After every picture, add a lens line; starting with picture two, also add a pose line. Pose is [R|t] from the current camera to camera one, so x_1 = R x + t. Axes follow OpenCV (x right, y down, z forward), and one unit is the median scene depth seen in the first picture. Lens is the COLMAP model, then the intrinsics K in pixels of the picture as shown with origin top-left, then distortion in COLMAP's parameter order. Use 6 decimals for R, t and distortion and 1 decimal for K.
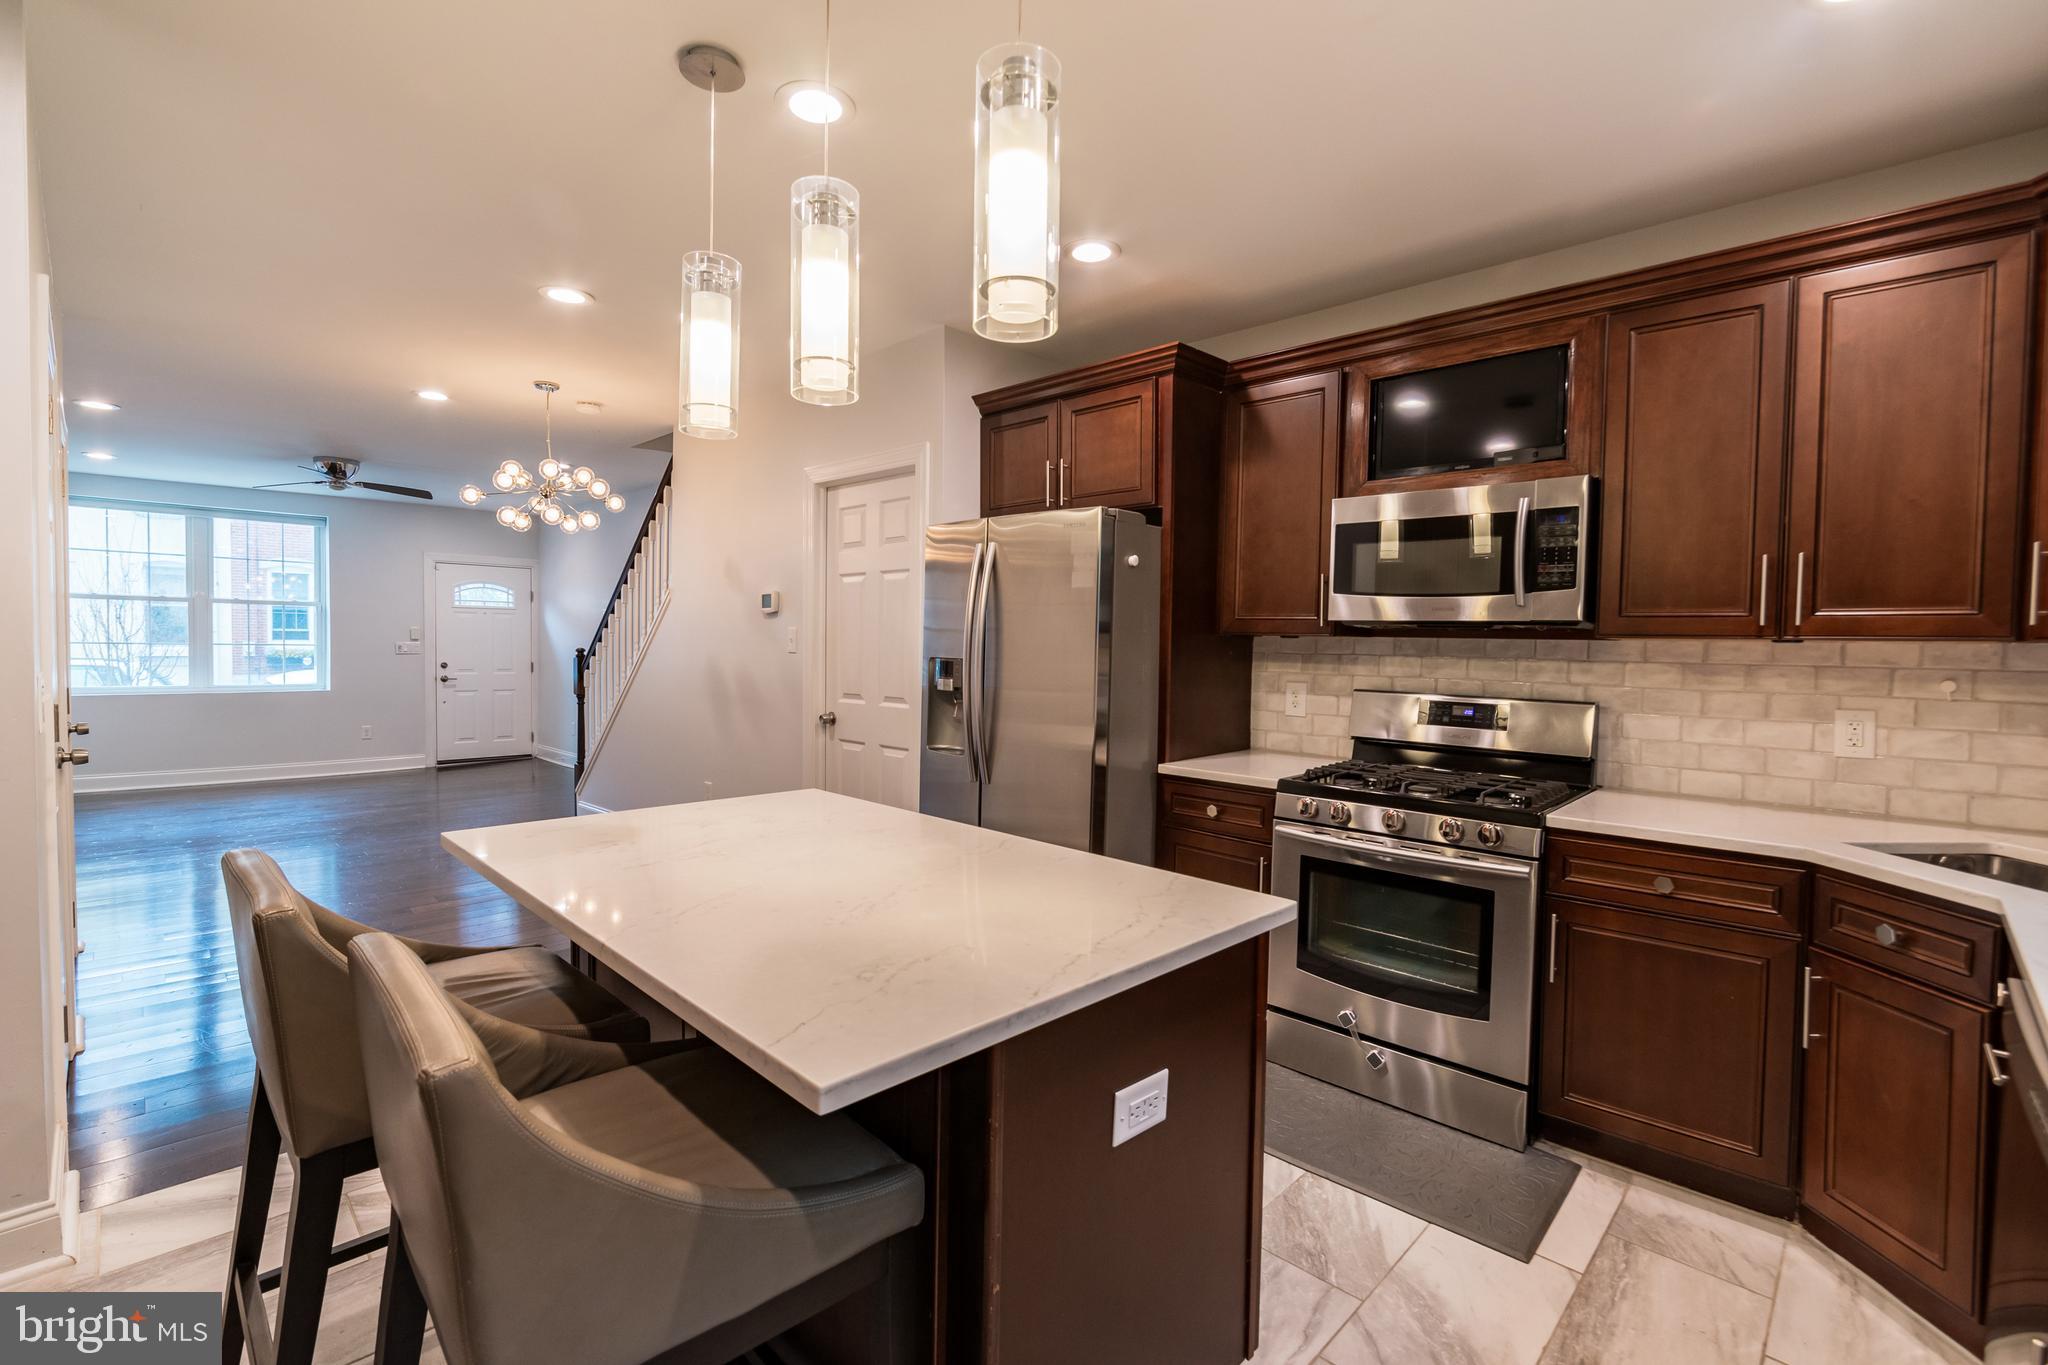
lens RADIAL K [[890.4, 0, 1042.8], [0, 890.4, 675.9], [0, 0, 1]] dist [-0.013621, 0.000230]
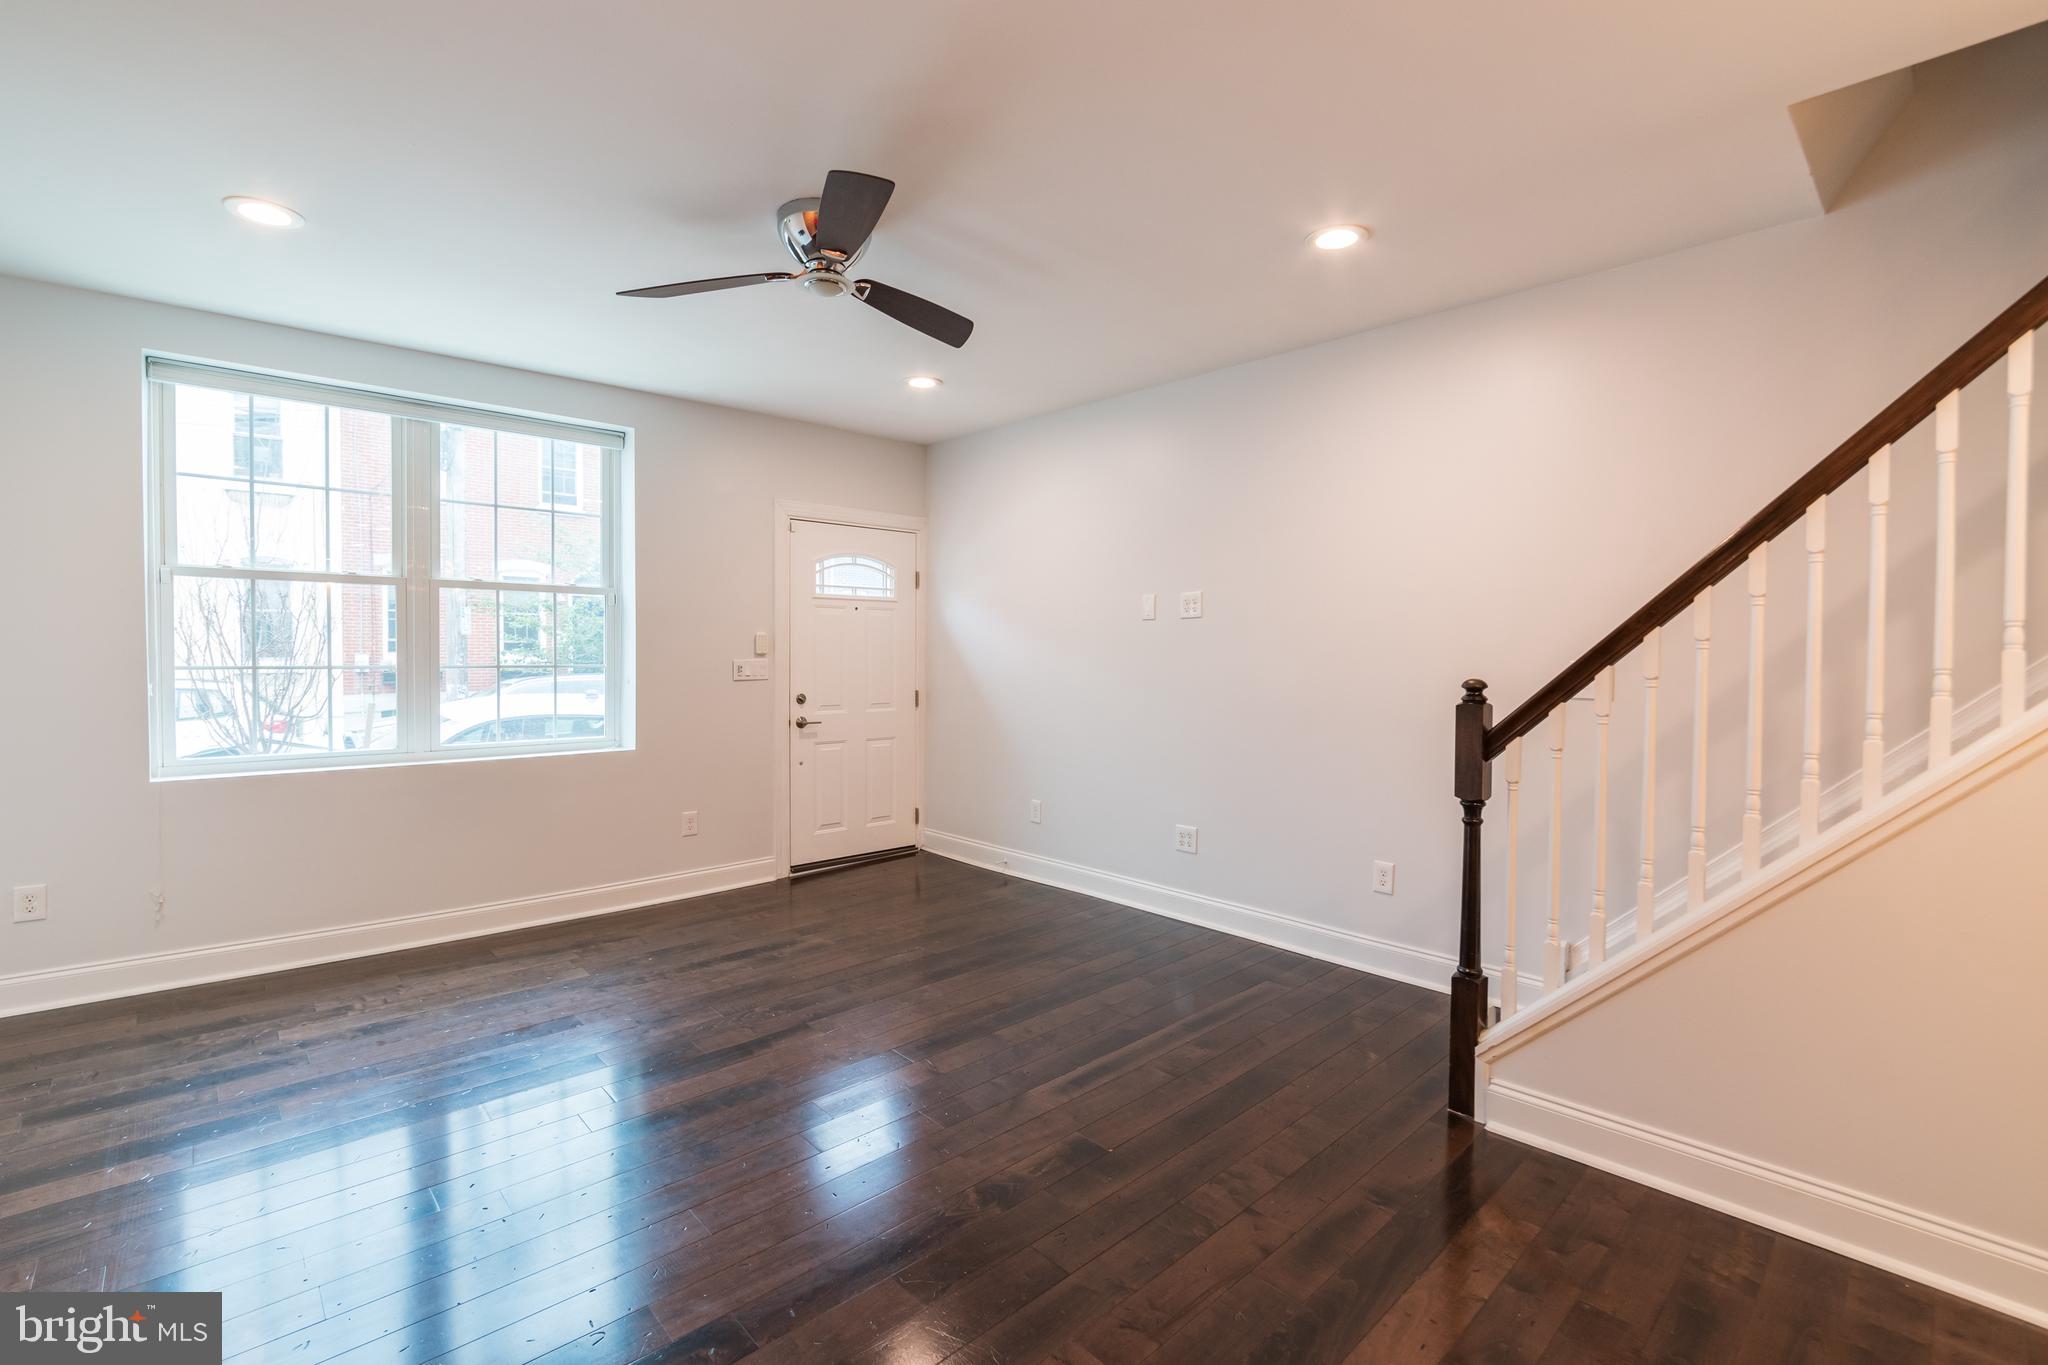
lens RADIAL K [[914.3, 0, 1031.0], [0, 914.3, 676.0], [0, 0, 1]] dist [-0.005130, -0.000079]
pose [[0.998517, -0.005394, -0.054170, -1.549076], [0.005216, 0.999981, -0.003426, -0.074329], [0.054187, 0.003139, 0.998526, 1.321475]]
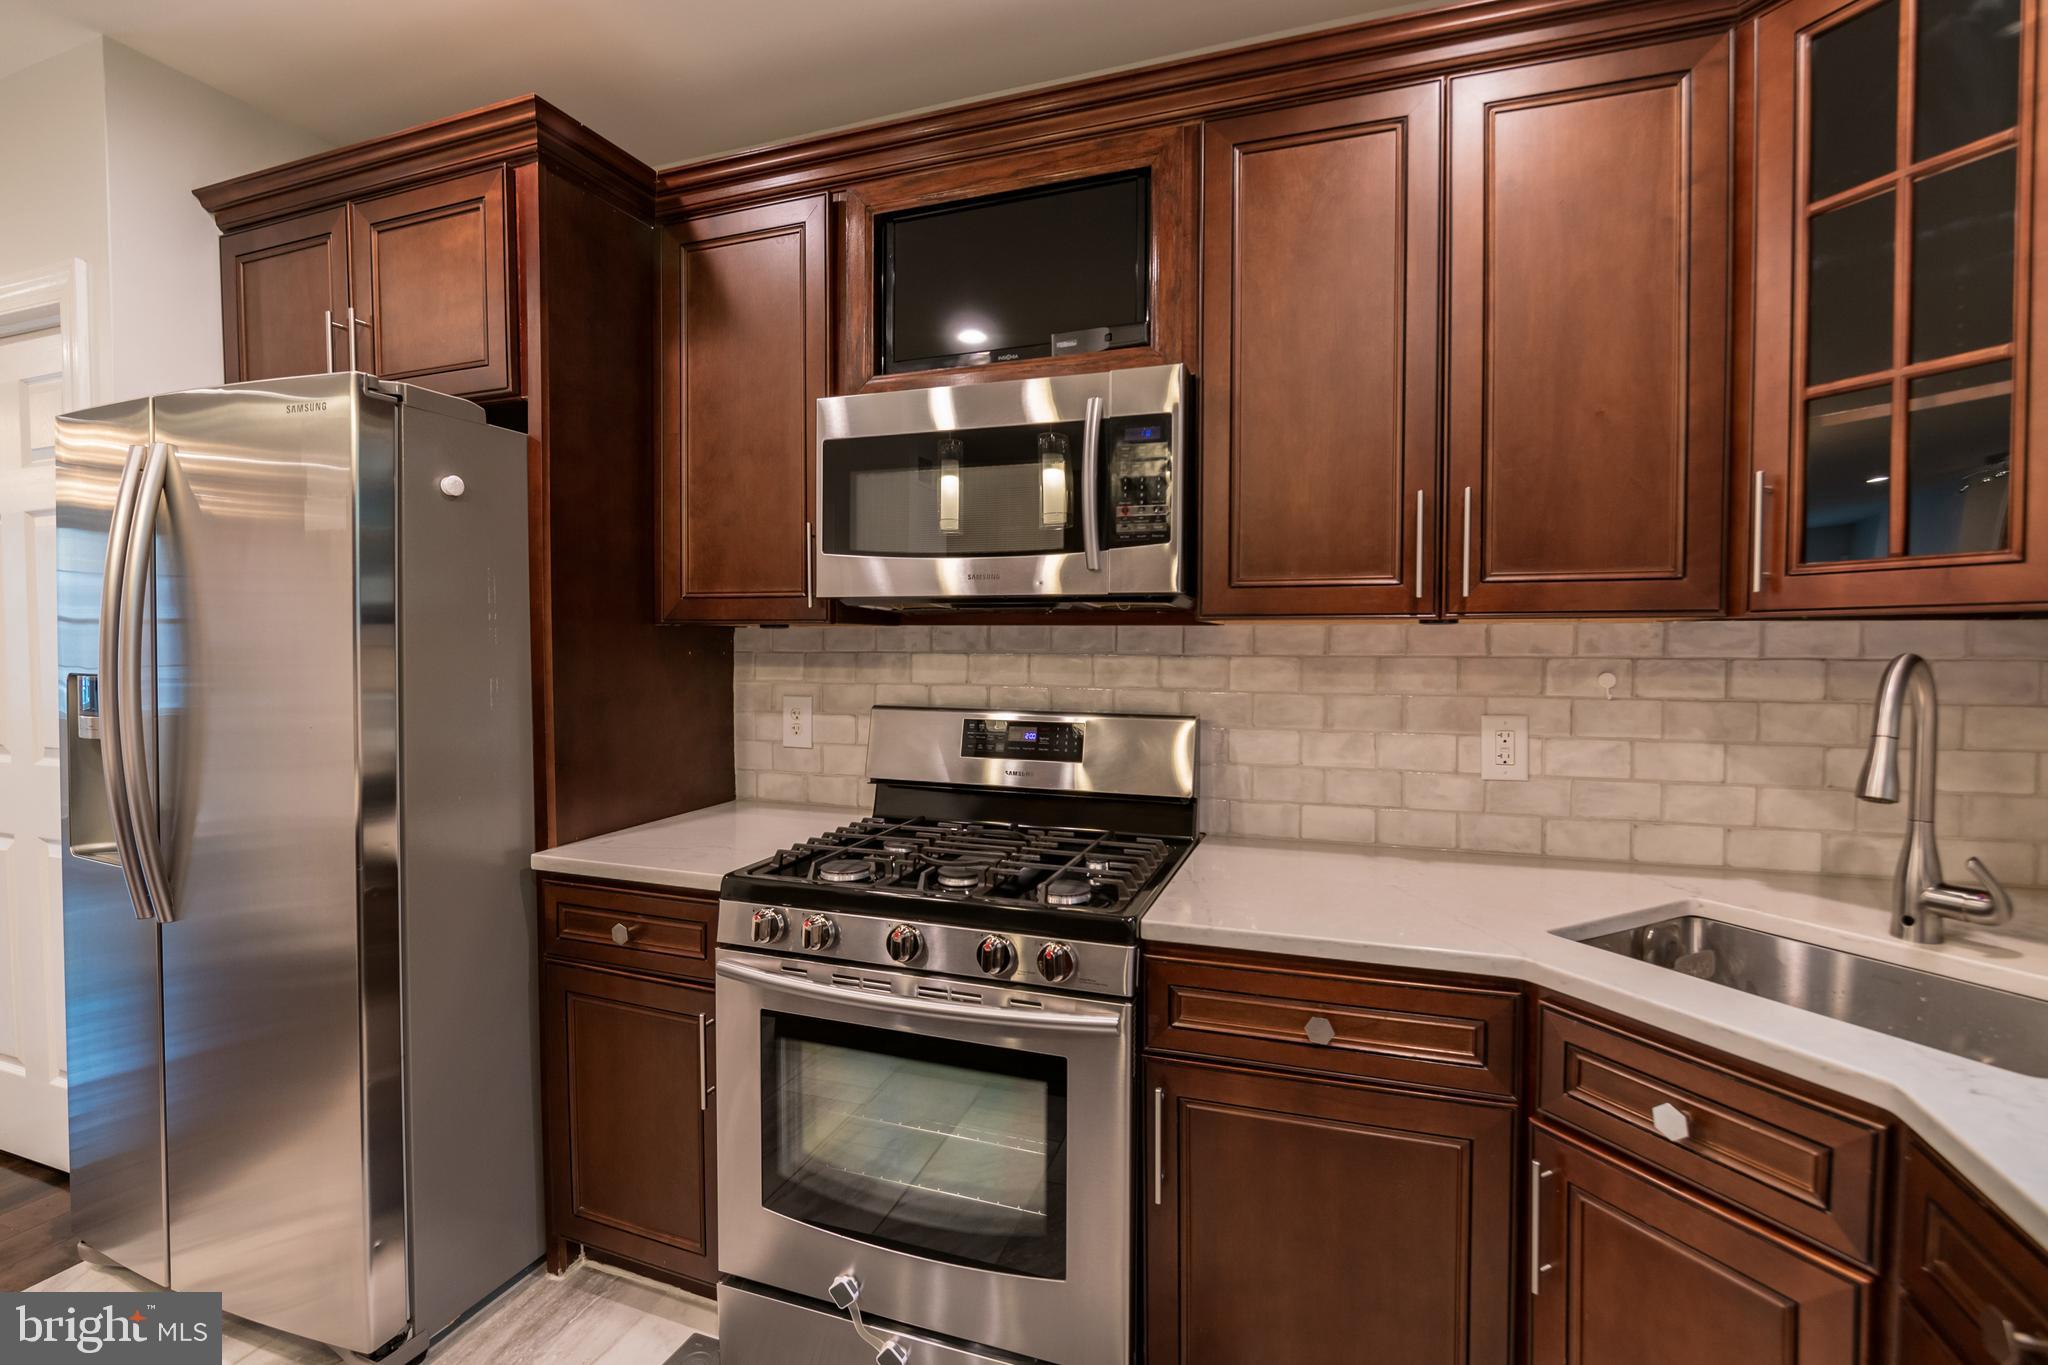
lens RADIAL K [[914.3, 0, 1031.0], [0, 914.3, 676.0], [0, 0, 1]] dist [-0.005130, -0.000079]
pose [[0.915207, -0.028115, 0.402002, 0.211600], [0.028333, 0.999584, 0.005405, -0.007878], [-0.401987, 0.006443, 0.915623, 0.381908]]
